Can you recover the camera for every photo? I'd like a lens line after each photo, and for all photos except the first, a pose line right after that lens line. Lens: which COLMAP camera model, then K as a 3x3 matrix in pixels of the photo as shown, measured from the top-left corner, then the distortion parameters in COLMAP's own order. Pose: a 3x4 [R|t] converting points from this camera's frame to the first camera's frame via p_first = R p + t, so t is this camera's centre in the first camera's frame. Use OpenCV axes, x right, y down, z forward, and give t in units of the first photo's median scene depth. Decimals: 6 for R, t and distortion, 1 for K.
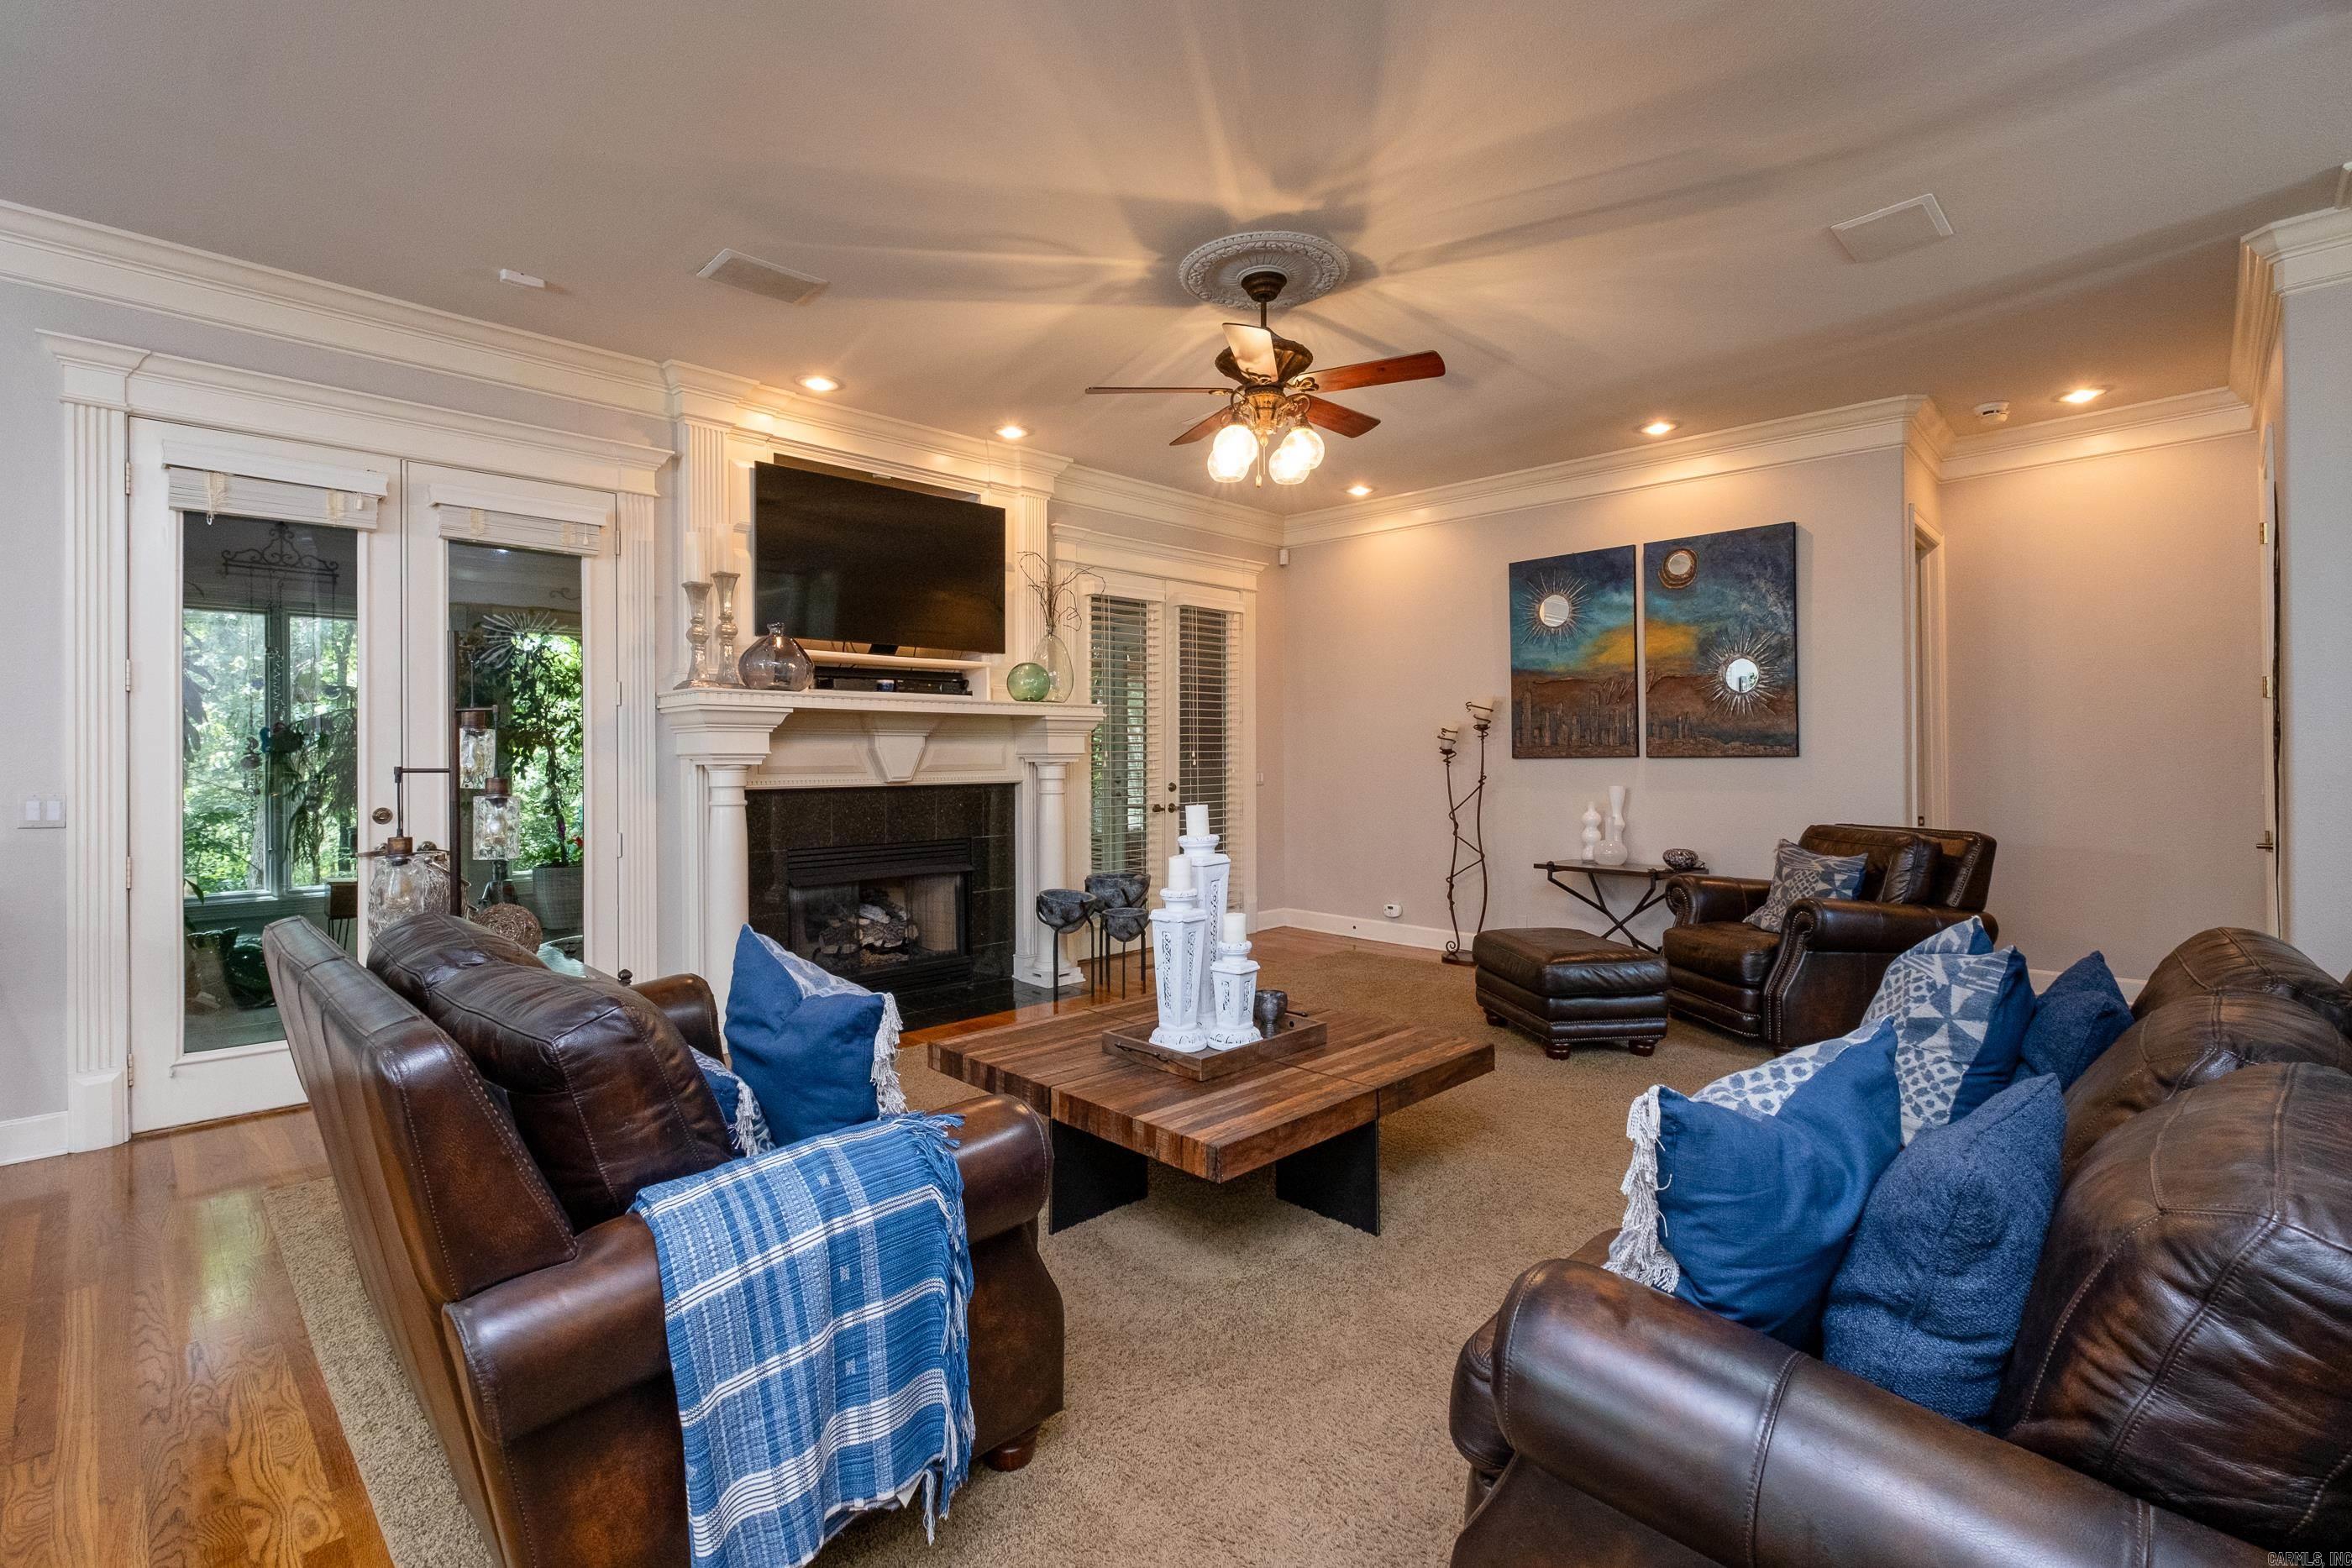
lens RADIAL K [[1045.7, 0, 1172.1], [0, 1045.7, 769.0], [0, 0, 1]] dist [-0.000705, -0.000422]
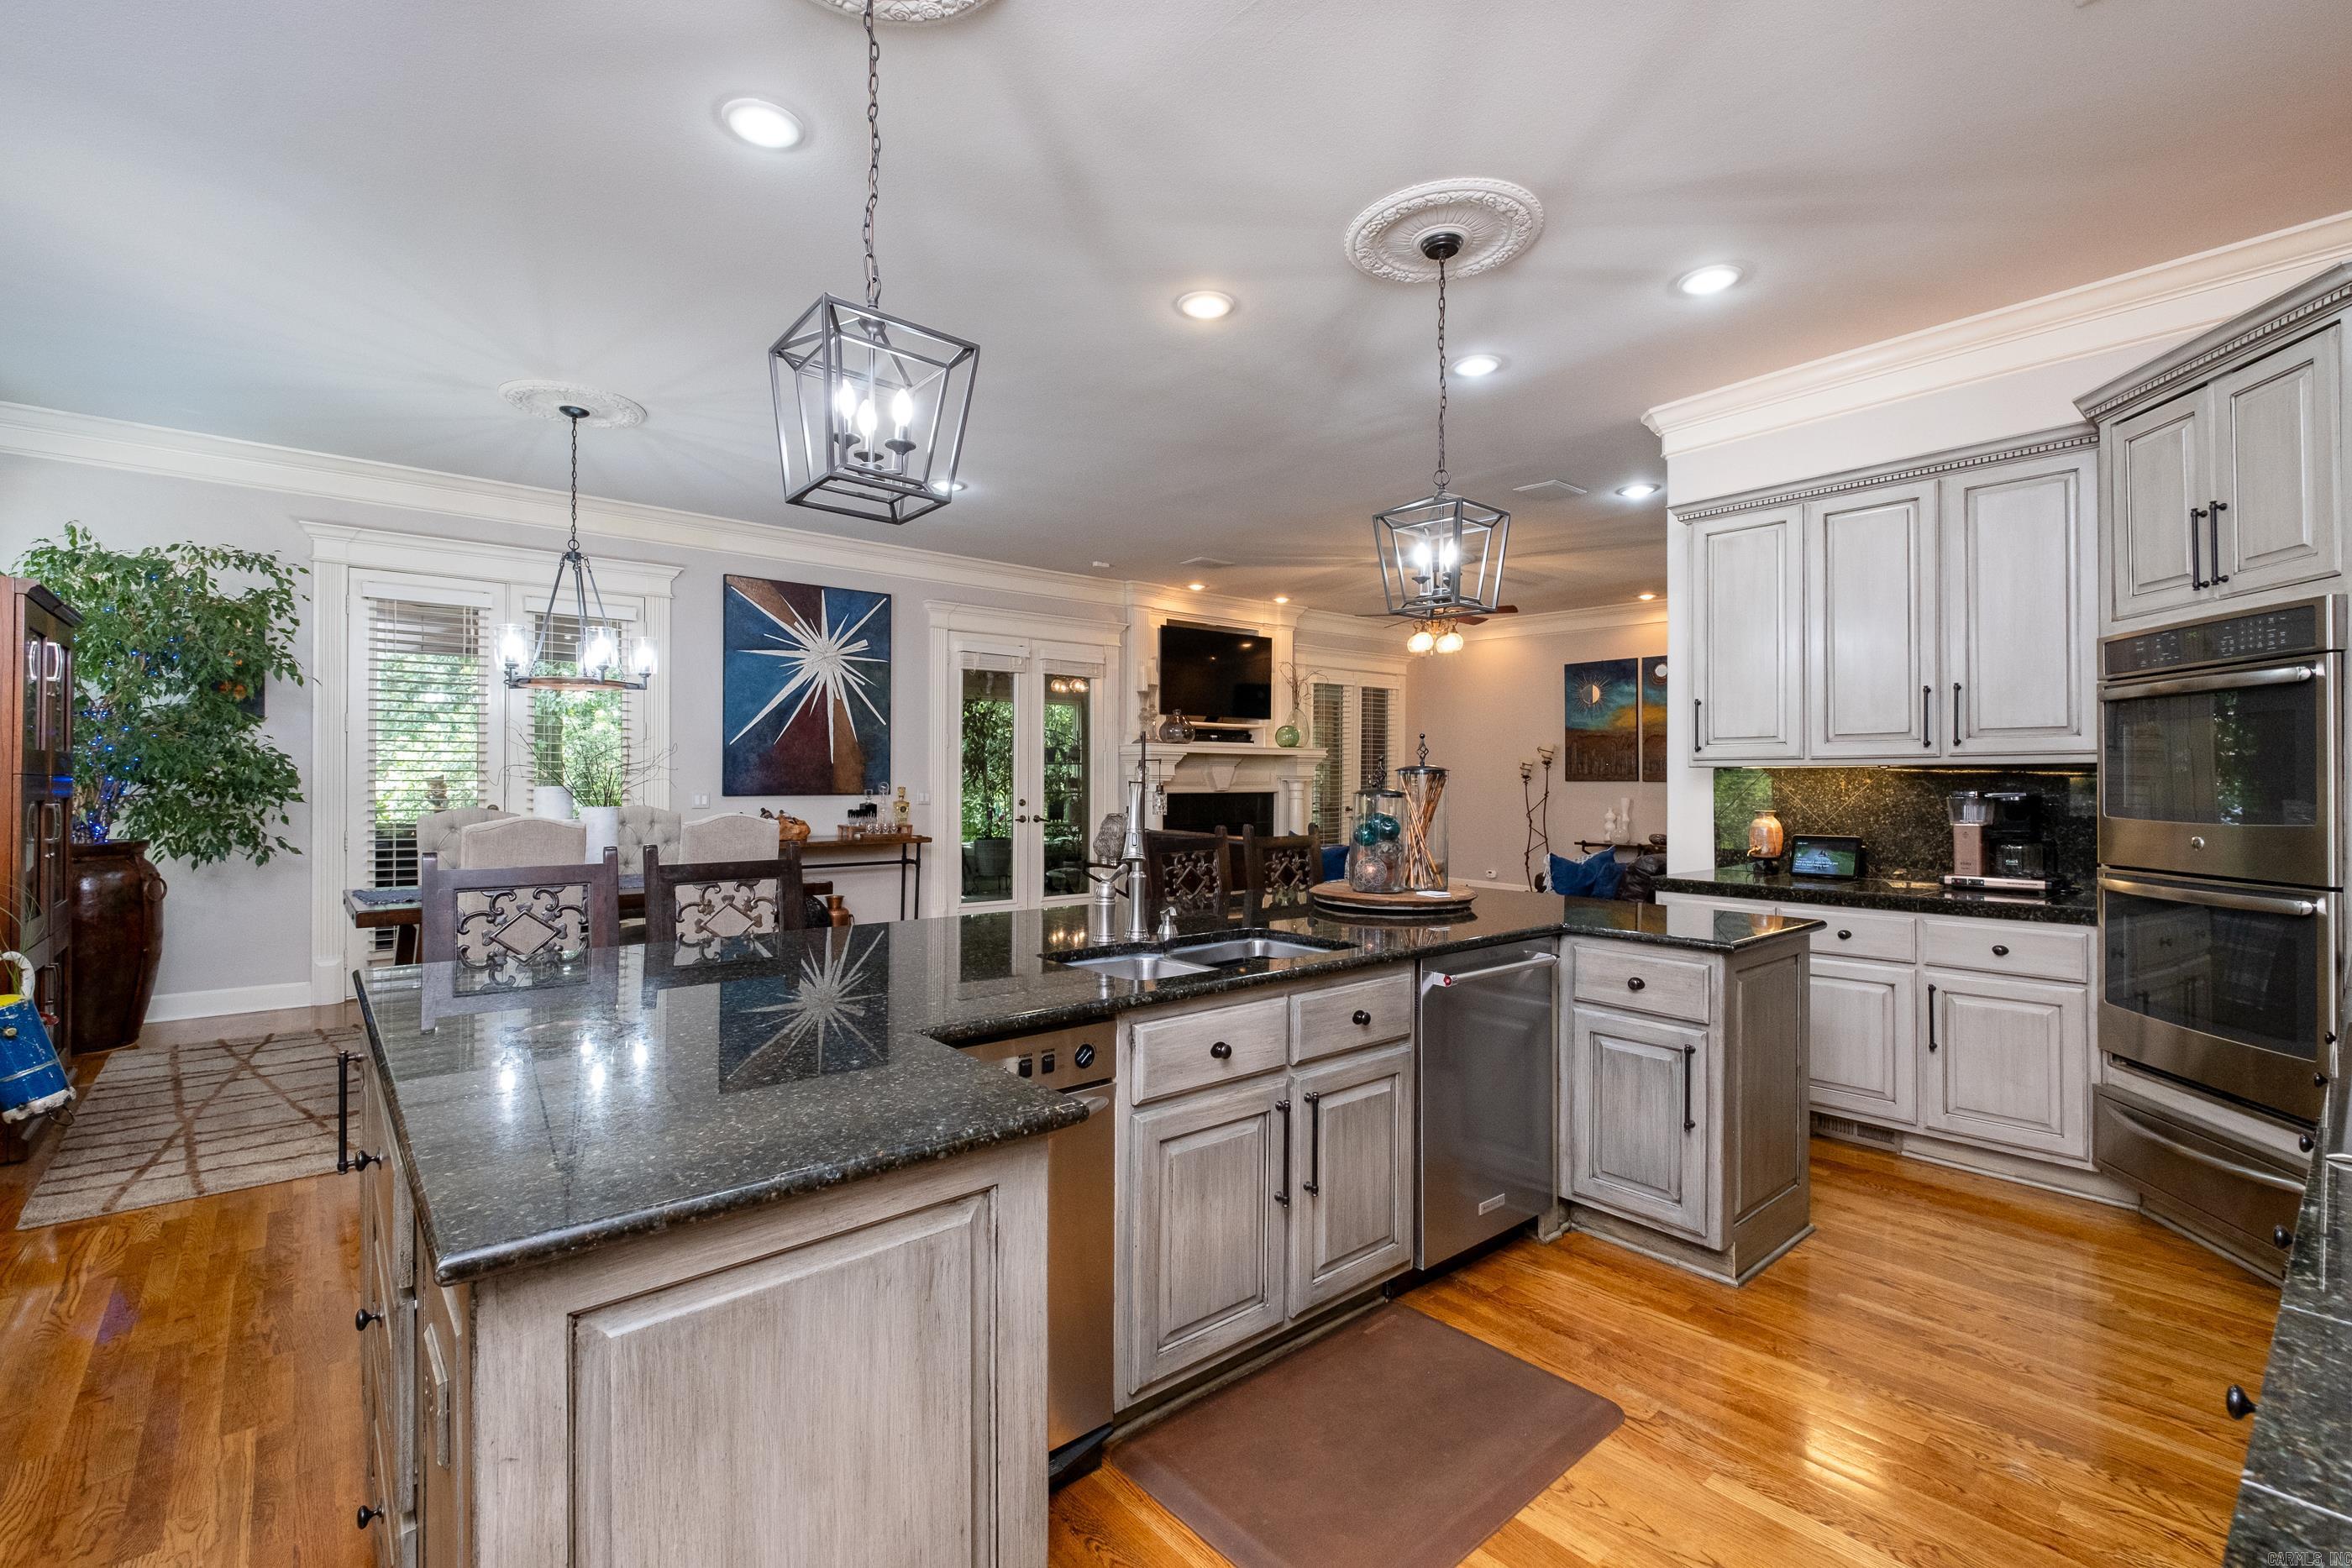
lens RADIAL K [[1037.4, 0, 1188.0], [0, 1037.4, 791.5], [0, 0, 1]] dist [0.000378, -0.000061]
pose [[0.996668, 0.010974, -0.080825, -0.153879], [-0.010680, 0.999935, 0.004072, 0.006604], [0.080865, -0.003196, 0.996720, -0.763681]]
